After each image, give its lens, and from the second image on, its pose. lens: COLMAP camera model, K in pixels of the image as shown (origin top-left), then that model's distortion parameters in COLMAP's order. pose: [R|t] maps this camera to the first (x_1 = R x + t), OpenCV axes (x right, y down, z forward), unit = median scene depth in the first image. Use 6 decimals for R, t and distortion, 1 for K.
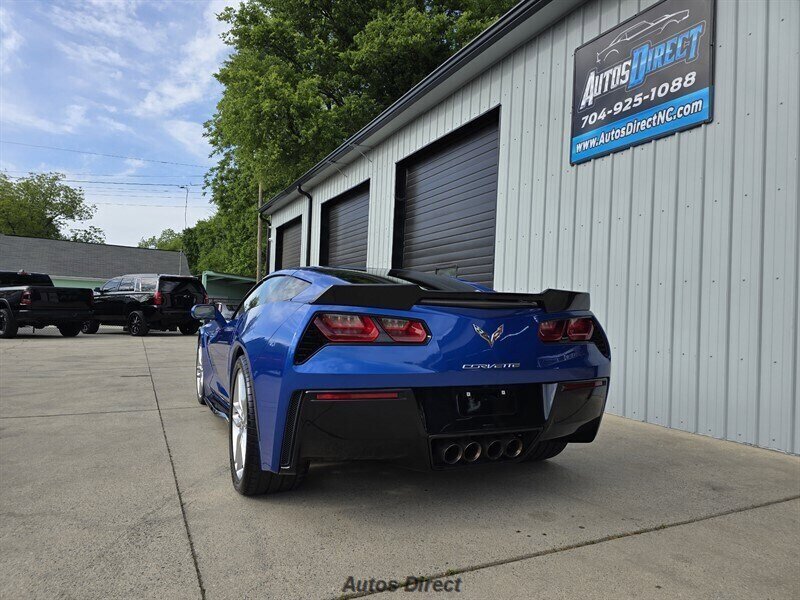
lens RADIAL K [[533.3, 0, 392.6], [0, 533.3, 298.8], [0, 0, 1]] dist [0.072445, -0.066138]
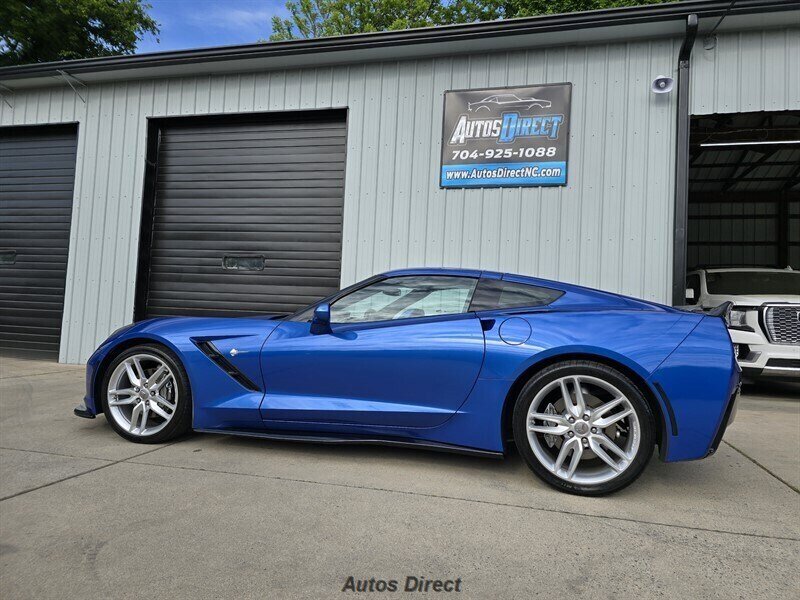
lens RADIAL K [[533.3, 0, 406.2], [0, 533.3, 299.9], [0, 0, 1]] dist [0.072445, -0.066138]
pose [[0.645121, 0.027063, 0.763601, -0.646661], [-0.044256, 0.999018, 0.001983, -0.000363], [-0.762797, -0.035073, 0.645686, 0.305401]]
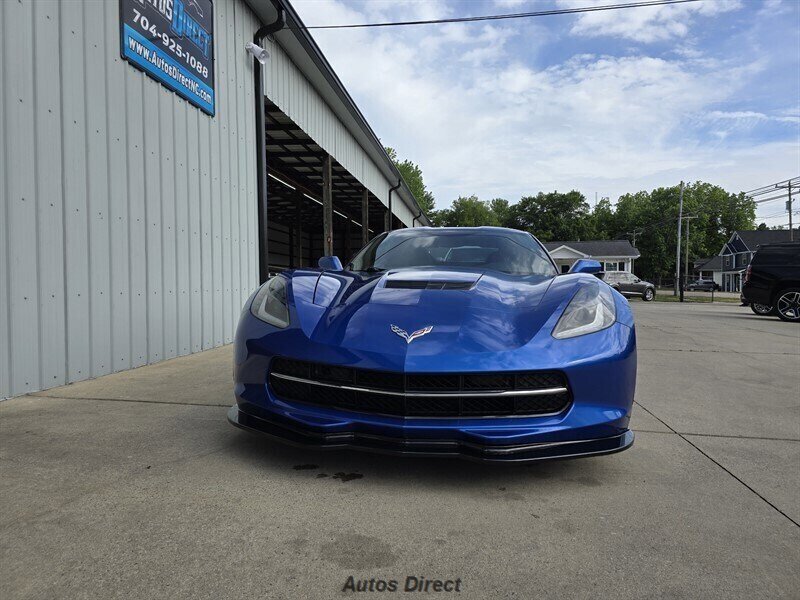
lens RADIAL K [[535.2, 0, 399.7], [0, 535.2, 294.9], [0, 0, 1]] dist [0.066687, -0.063775]
pose [[-0.829472, -0.046097, 0.556642, -0.456957], [-0.048538, 0.998767, 0.010382, 0.062009], [-0.556435, -0.018406, -0.830687, 1.495215]]
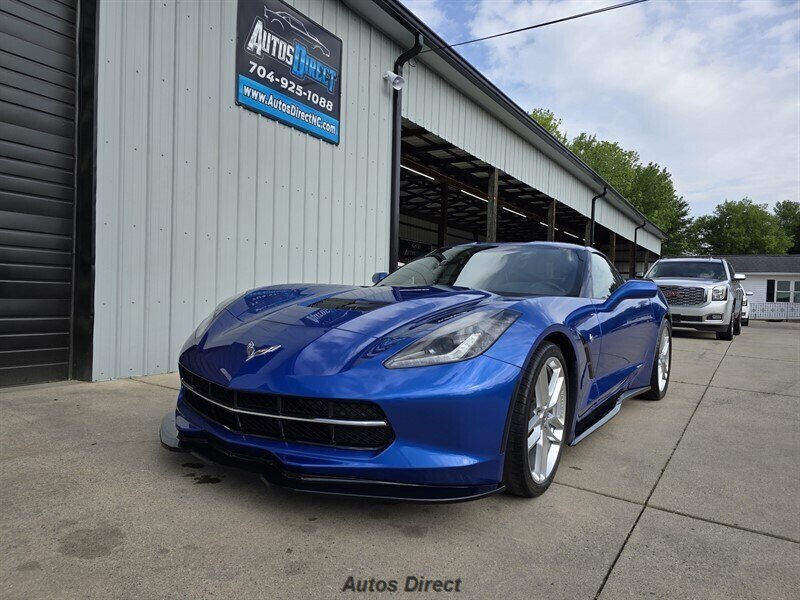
lens RADIAL K [[535.2, 0, 400.7], [0, 535.2, 301.5], [0, 0, 1]] dist [0.066687, -0.063775]
pose [[-0.514035, -0.066474, 0.855190, -0.643504], [-0.080844, 0.996309, 0.028850, 0.036022], [-0.853951, -0.054307, -0.517511, 1.289226]]
